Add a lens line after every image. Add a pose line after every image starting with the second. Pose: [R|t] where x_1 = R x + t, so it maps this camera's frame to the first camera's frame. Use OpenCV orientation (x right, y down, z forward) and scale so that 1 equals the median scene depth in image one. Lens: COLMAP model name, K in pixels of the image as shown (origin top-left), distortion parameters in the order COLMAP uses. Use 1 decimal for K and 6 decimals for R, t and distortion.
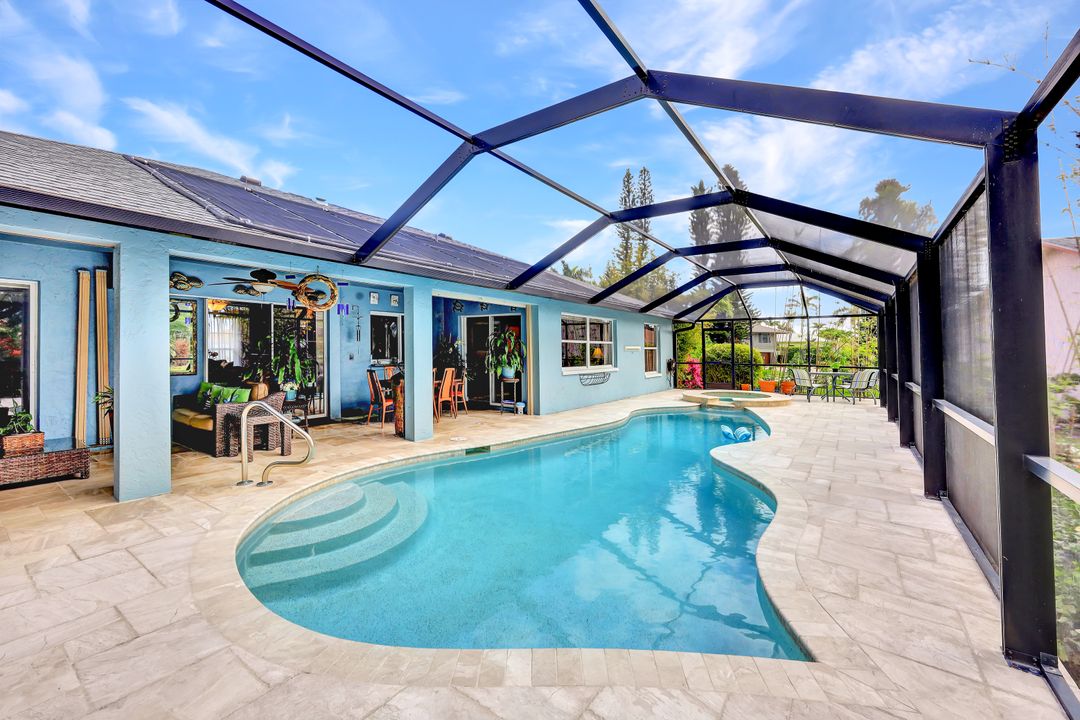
lens RADIAL K [[439.0, 0, 540.5], [0, 439.0, 349.2], [0, 0, 1]] dist [0.000681, 0.000339]
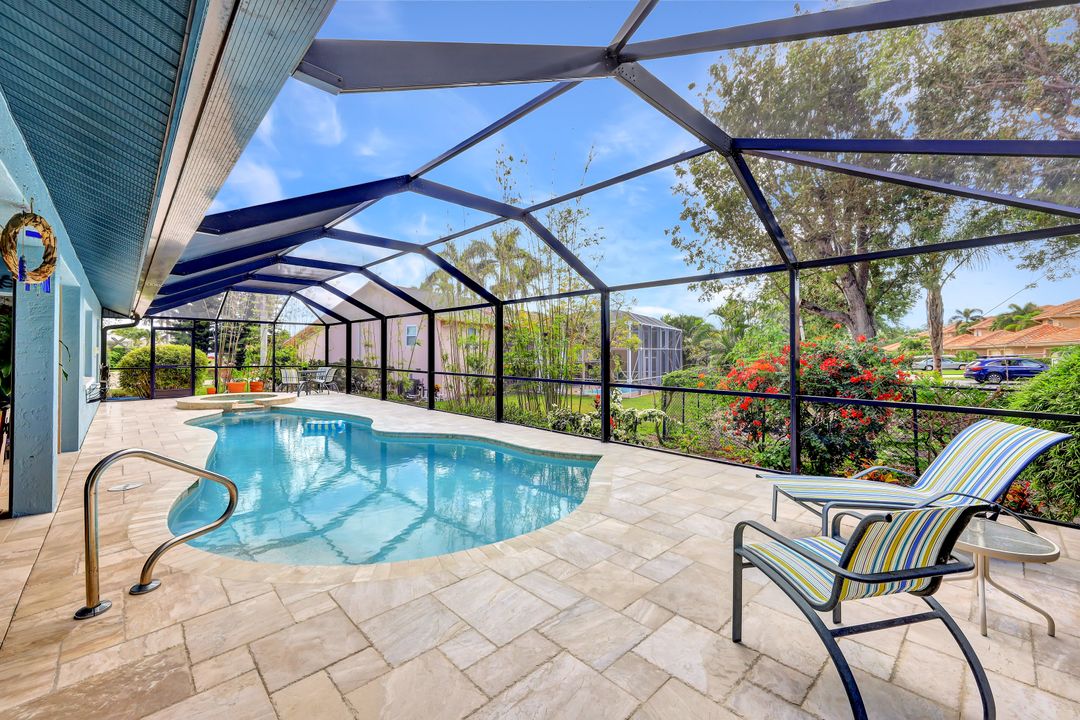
lens RADIAL K [[439.0, 0, 540.5], [0, 439.0, 349.2], [0, 0, 1]] dist [0.000681, 0.000339]
pose [[0.192708, 0.002615, 0.981253, -1.920154], [-0.000820, 0.999997, -0.002503, -0.013842], [-0.981256, -0.000322, 0.192709, 0.652636]]
